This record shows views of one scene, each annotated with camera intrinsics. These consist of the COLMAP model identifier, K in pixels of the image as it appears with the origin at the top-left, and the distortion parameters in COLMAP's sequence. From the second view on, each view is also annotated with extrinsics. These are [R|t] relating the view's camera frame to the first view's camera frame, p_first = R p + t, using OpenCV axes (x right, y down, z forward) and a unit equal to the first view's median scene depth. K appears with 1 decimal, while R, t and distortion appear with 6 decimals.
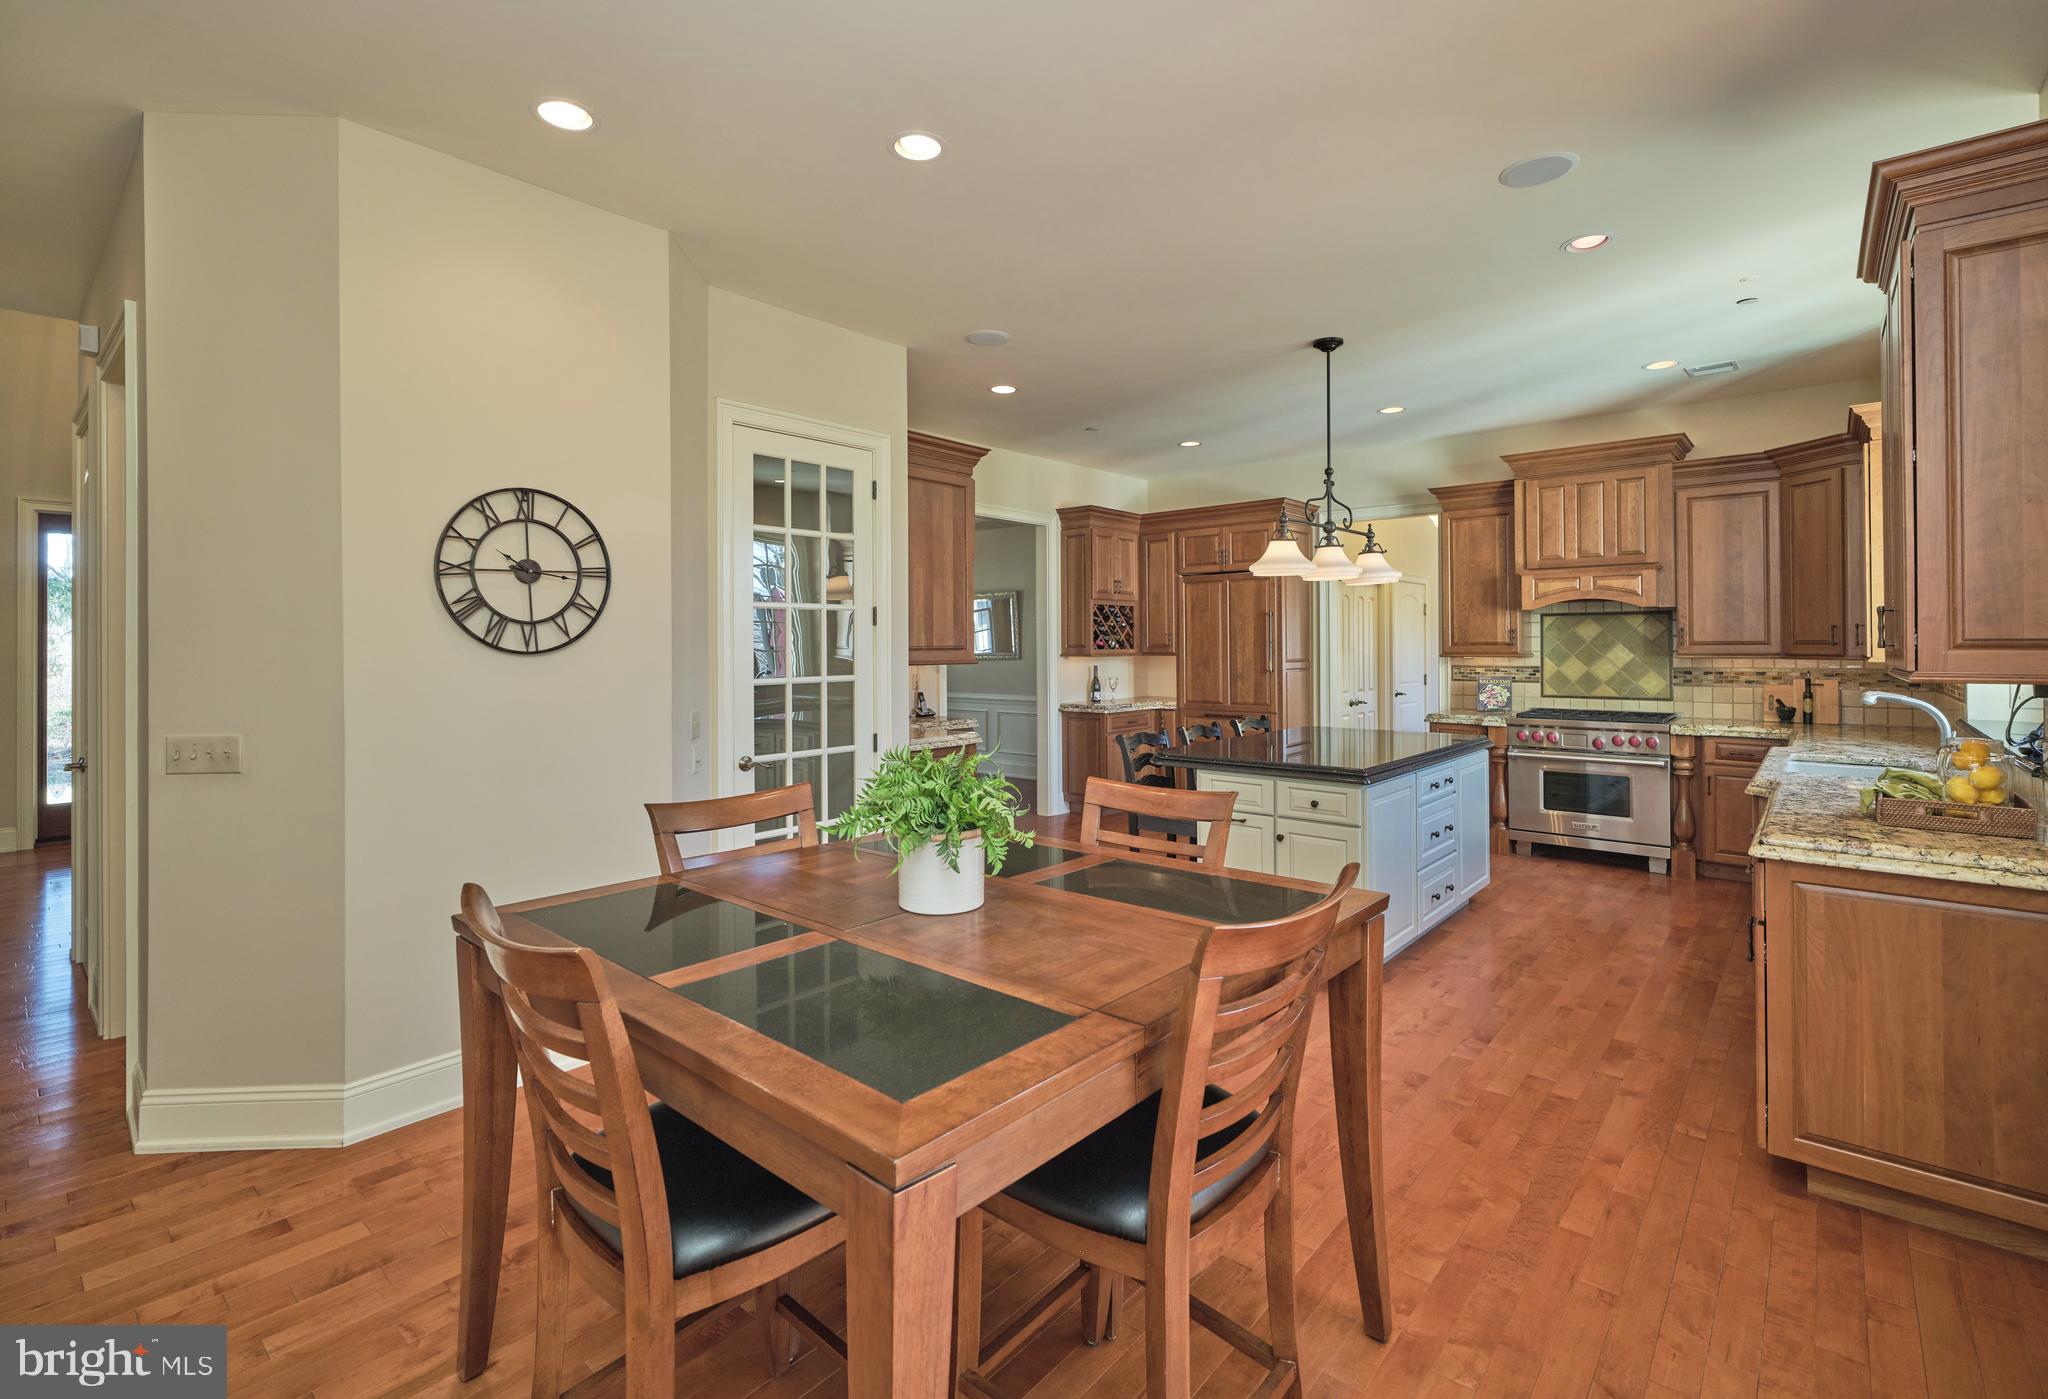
lens RADIAL K [[927.3, 0, 1021.7], [0, 927.3, 638.8], [0, 0, 1]] dist [-0.002549, -0.000048]
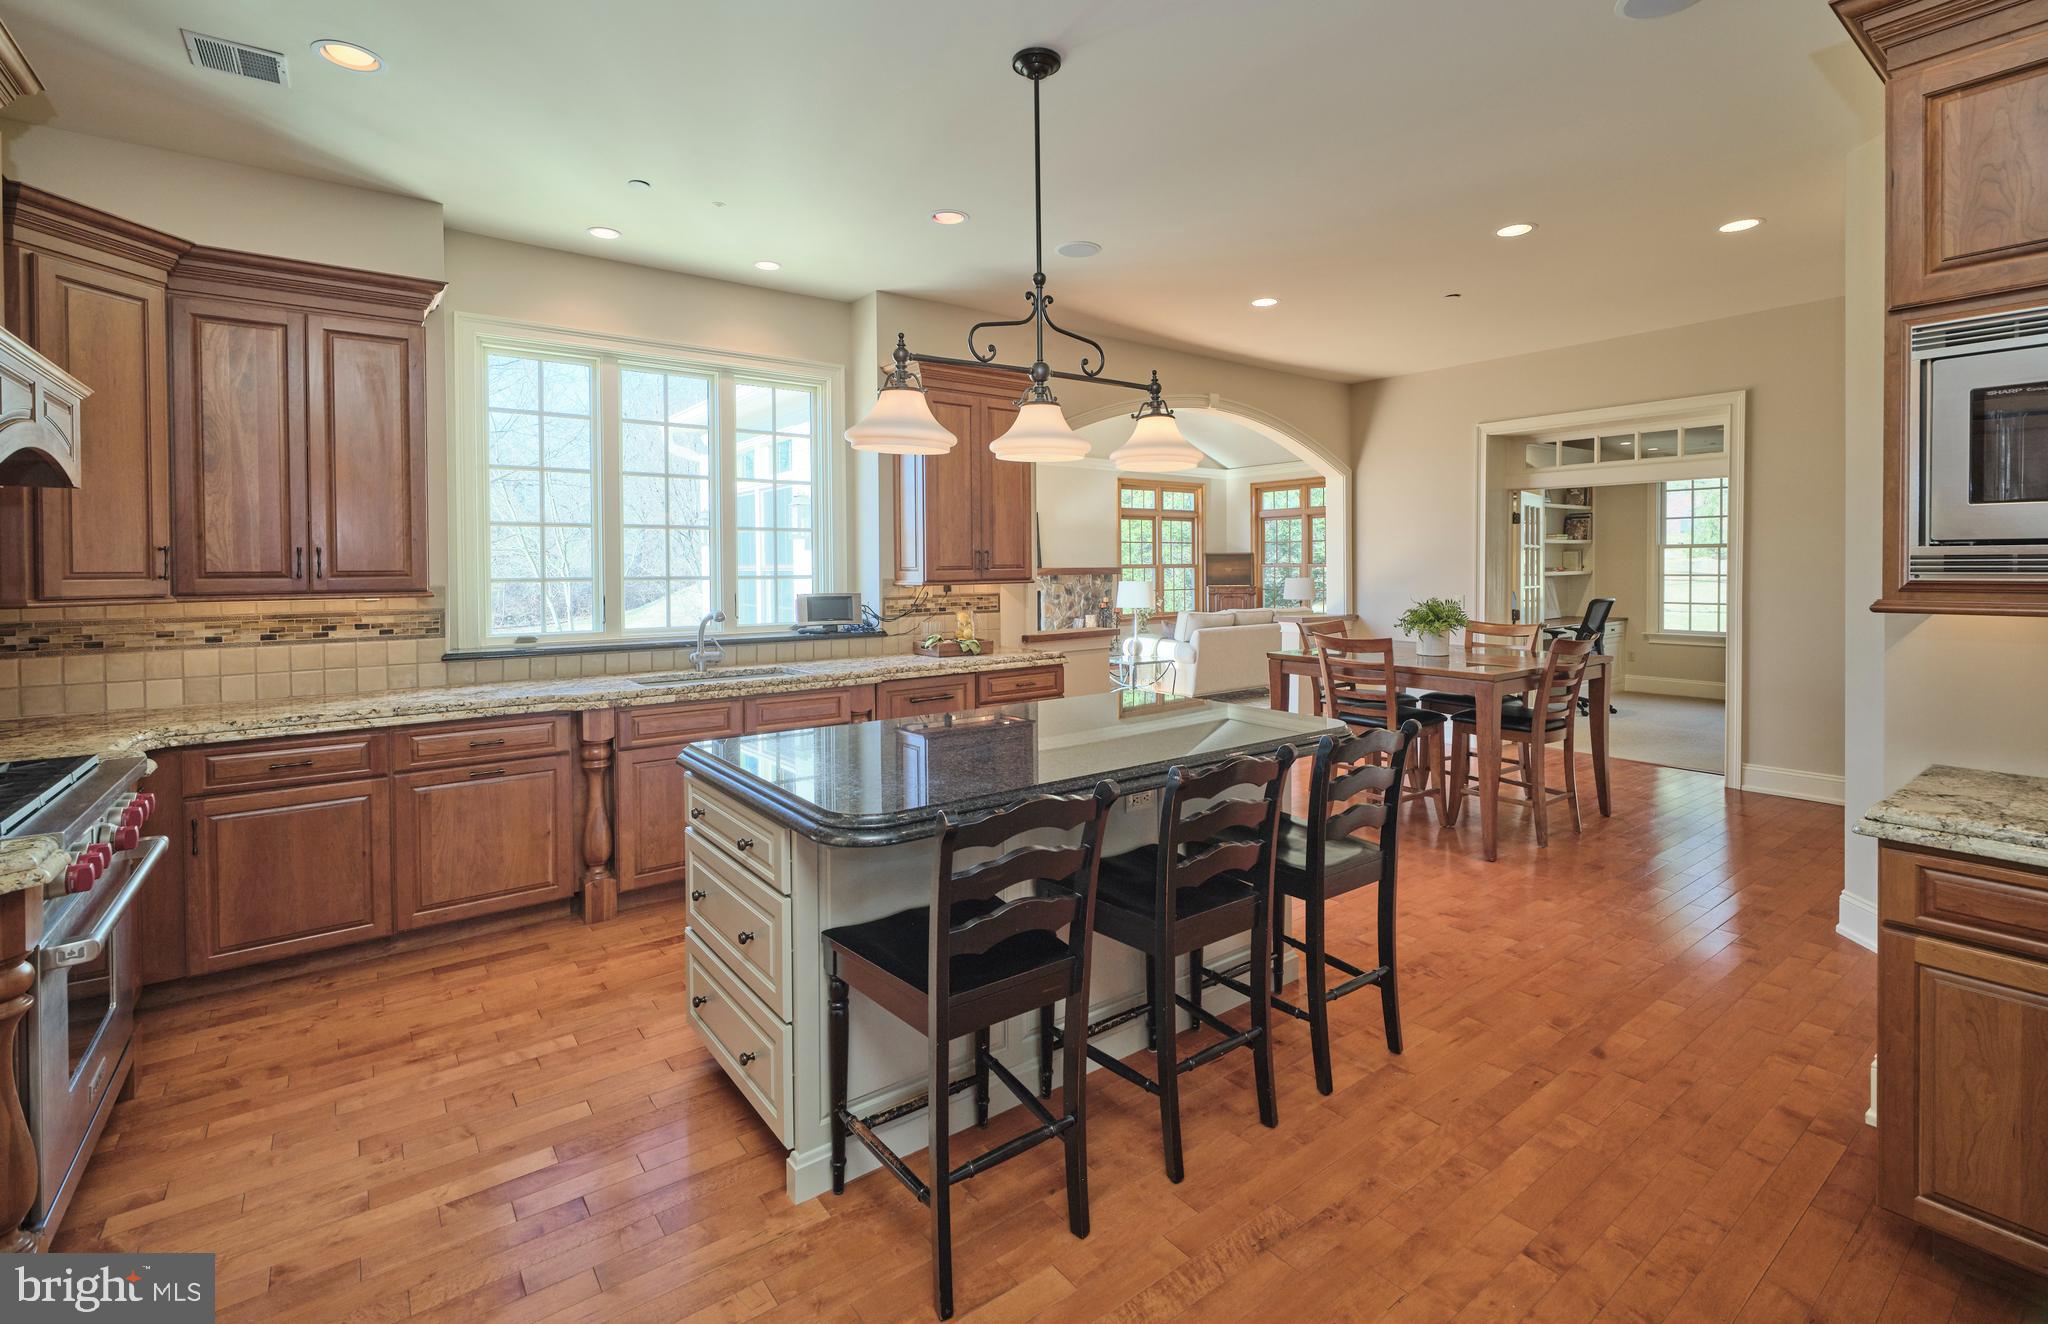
lens RADIAL K [[925.8, 0, 1024.9], [0, 925.8, 573.2], [0, 0, 1]] dist [-0.002121, -0.000127]
pose [[-0.979841, 0.009768, 0.199541, 0.177279], [0.009942, 0.999951, -0.000132, 0.007523], [-0.199532, 0.001855, -0.979889, 1.264169]]
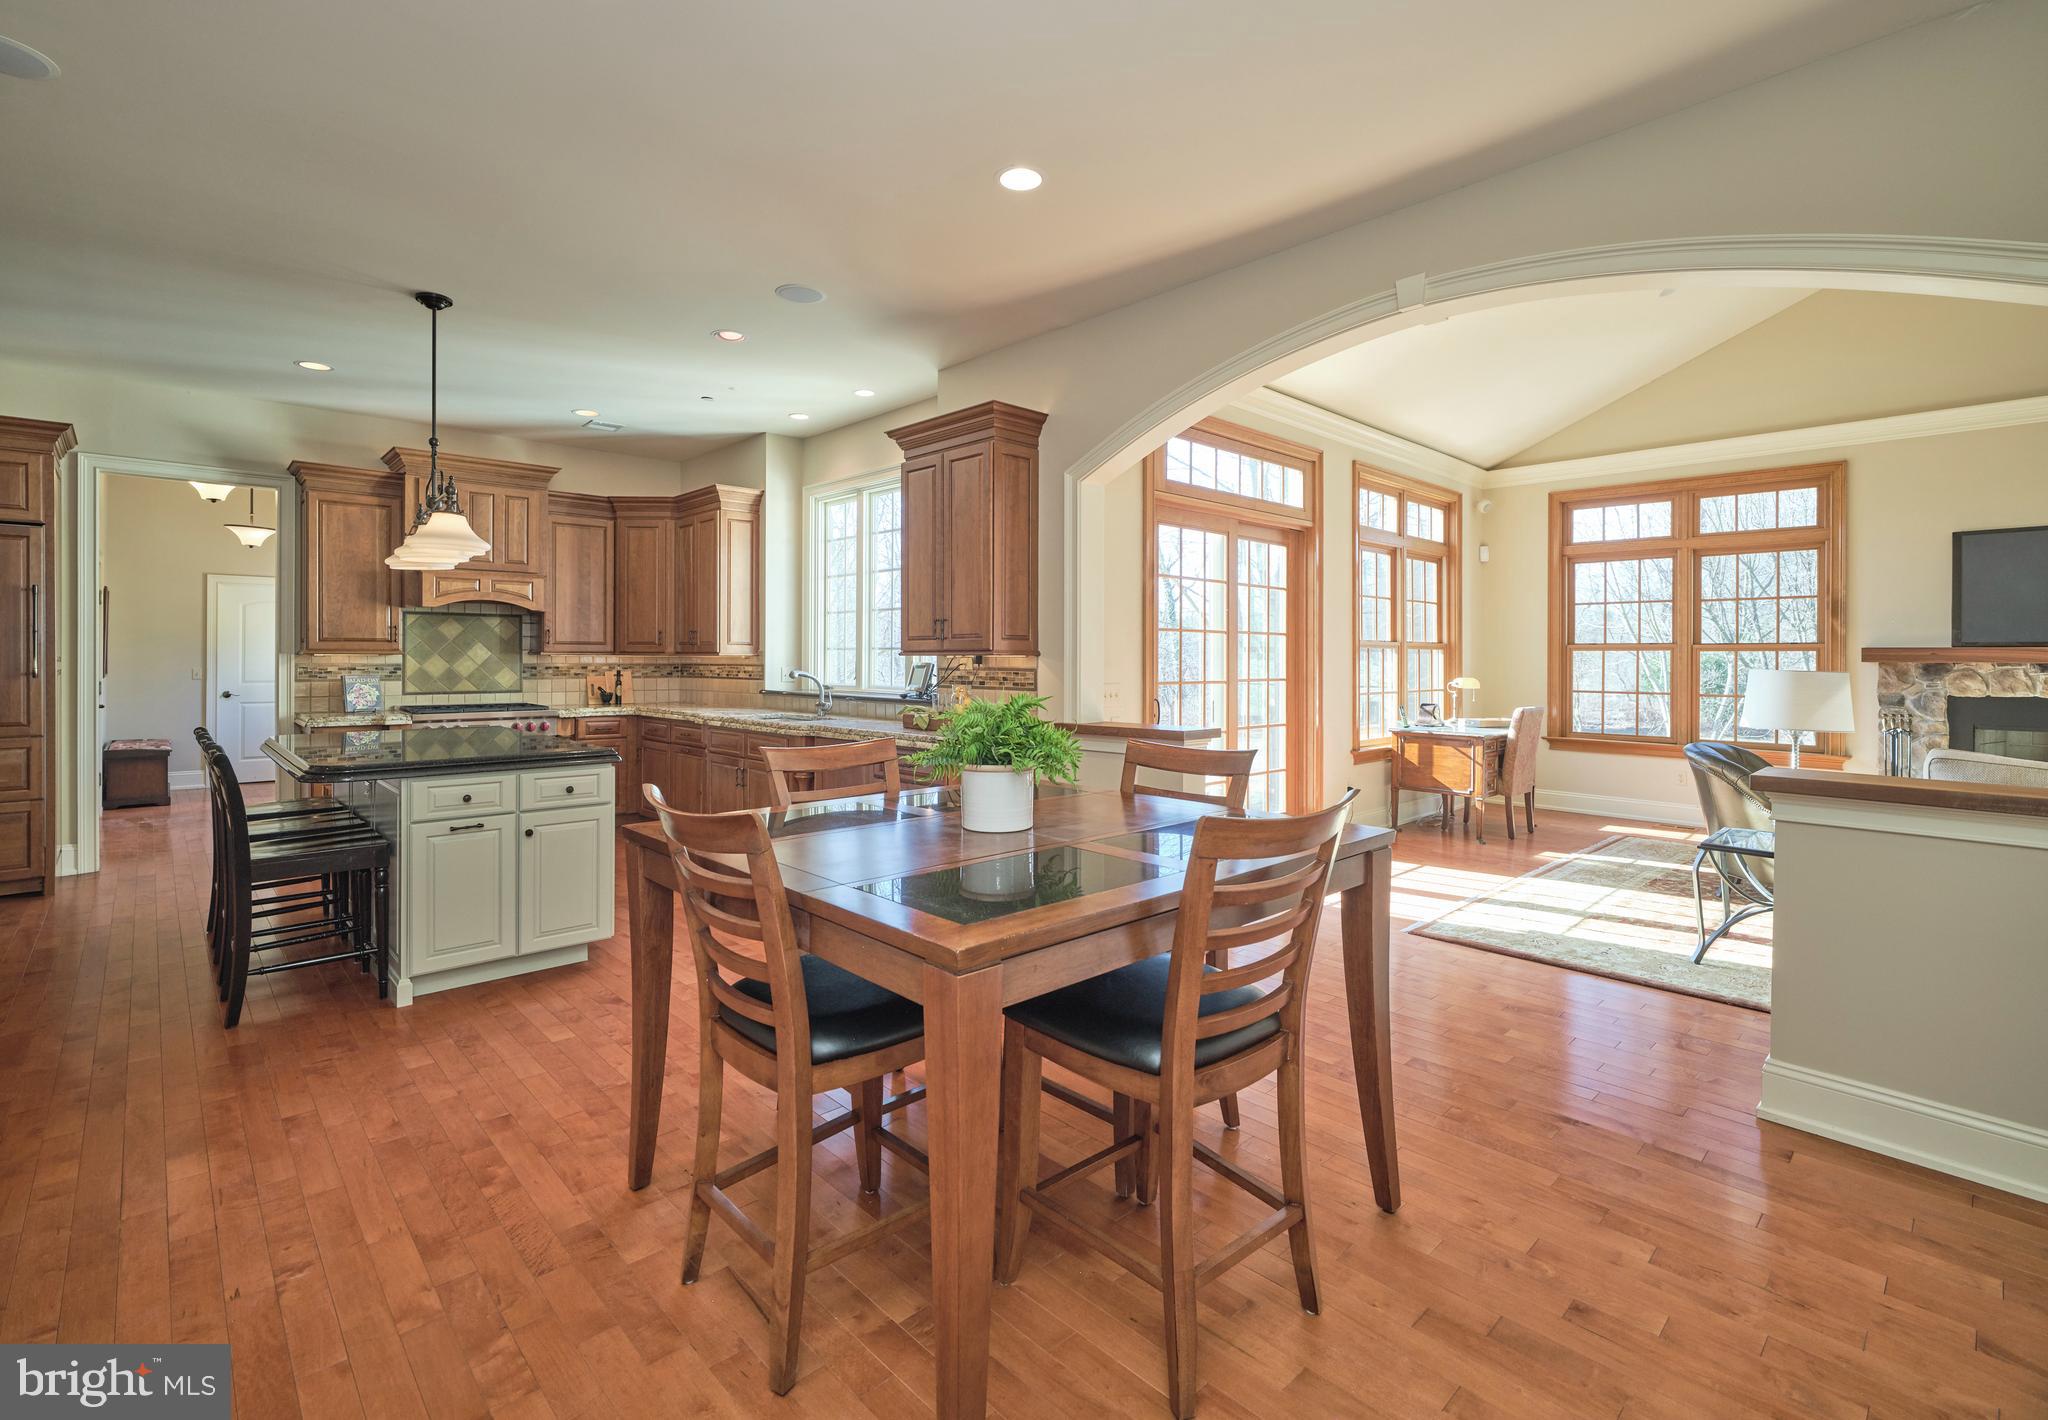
lens RADIAL K [[927.3, 0, 1021.8], [0, 927.3, 661.2], [0, 0, 1]] dist [-0.002549, -0.000048]
pose [[0.098551, 0.001241, 0.995131, -0.405716], [-0.010393, 0.999946, -0.000218, 0.022108], [-0.995078, -0.010321, 0.098558, 0.266104]]
